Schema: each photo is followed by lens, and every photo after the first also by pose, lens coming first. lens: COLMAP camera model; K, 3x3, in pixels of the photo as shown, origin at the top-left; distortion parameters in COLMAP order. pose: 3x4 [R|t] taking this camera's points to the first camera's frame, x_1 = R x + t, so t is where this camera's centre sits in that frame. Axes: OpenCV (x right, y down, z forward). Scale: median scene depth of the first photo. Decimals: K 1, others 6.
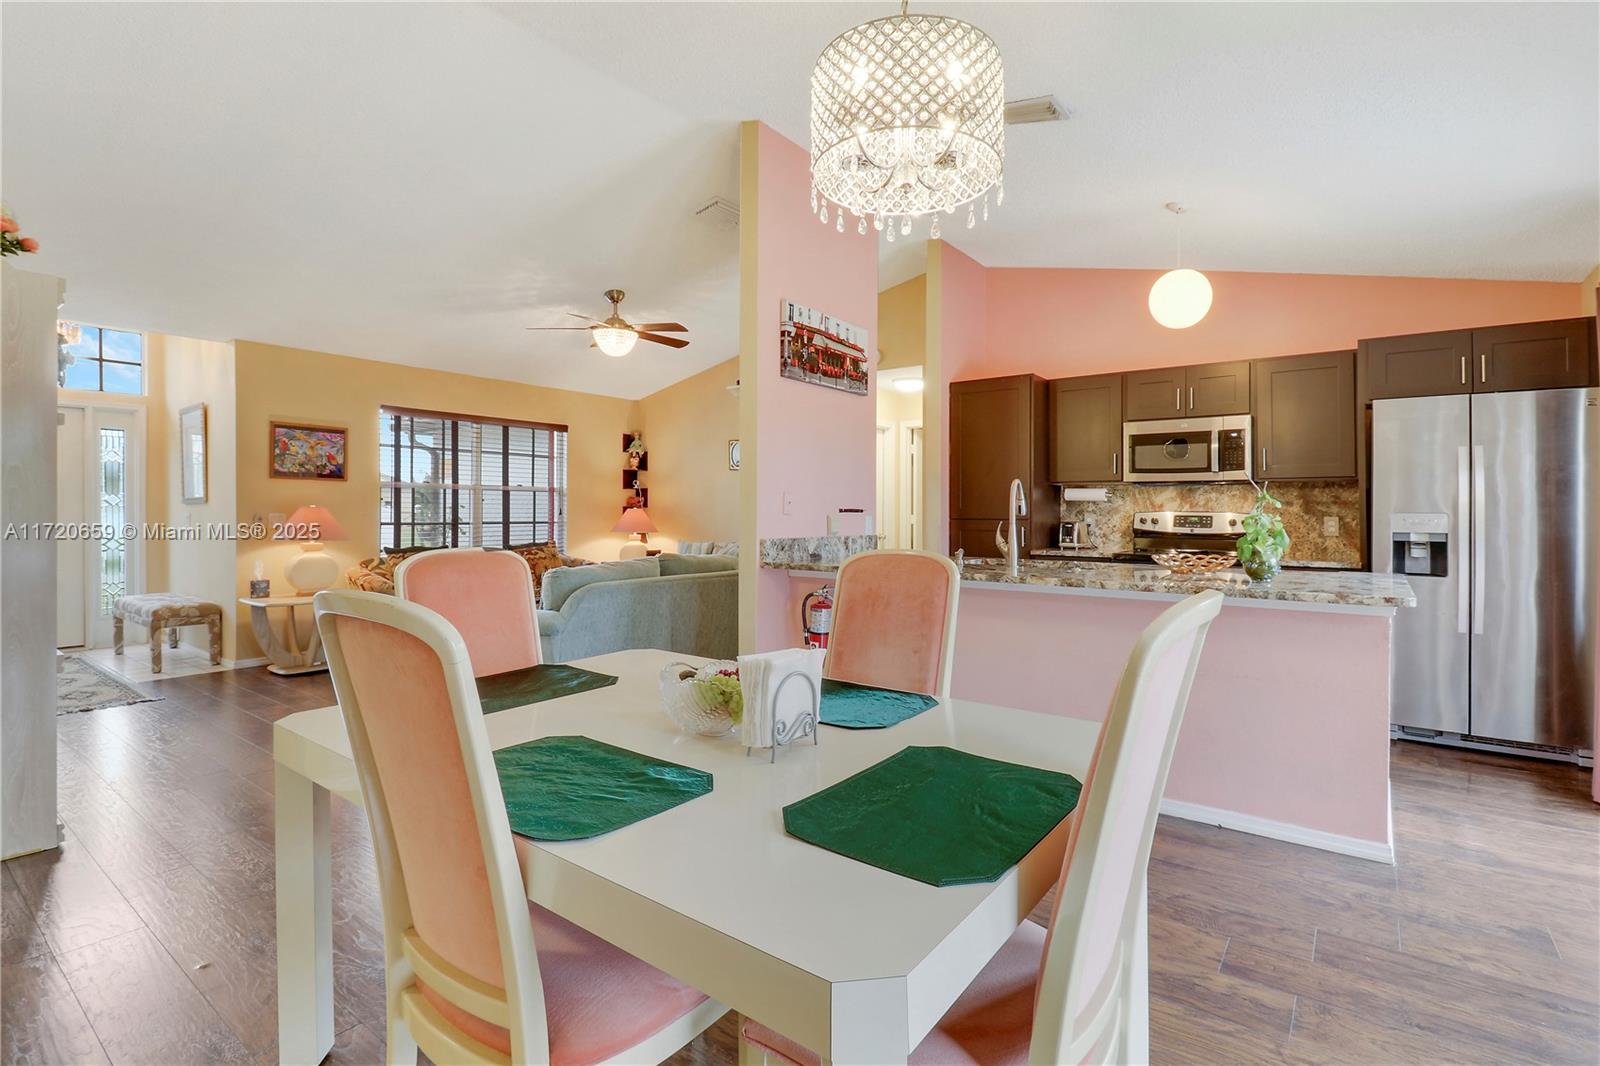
lens RADIAL K [[737.6, 0, 799.8], [0, 737.6, 526.1], [0, 0, 1]] dist [0.002045, -0.006931]
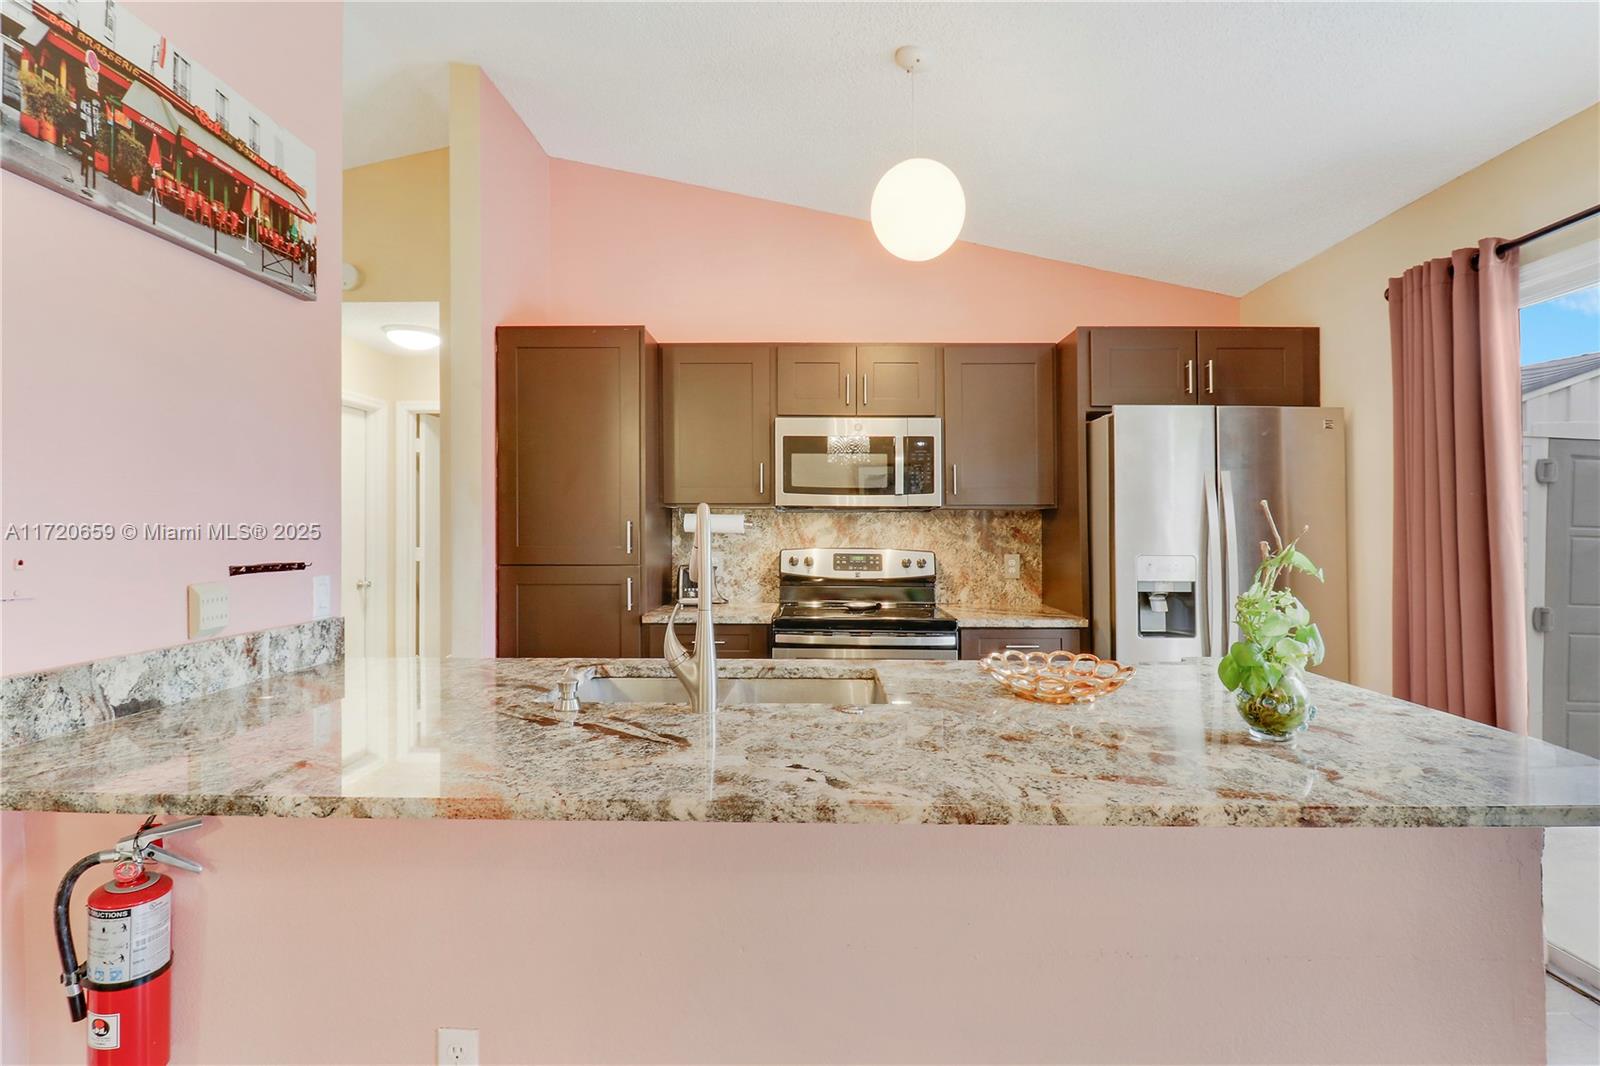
lens RADIAL K [[737.6, 0, 799.8], [0, 737.6, 526.1], [0, 0, 1]] dist [0.002045, -0.006931]
pose [[0.801323, -0.002450, 0.598227, 0.061617], [0.013726, 0.999804, -0.014291, -0.034671], [-0.598075, 0.019663, 0.801199, 0.494891]]
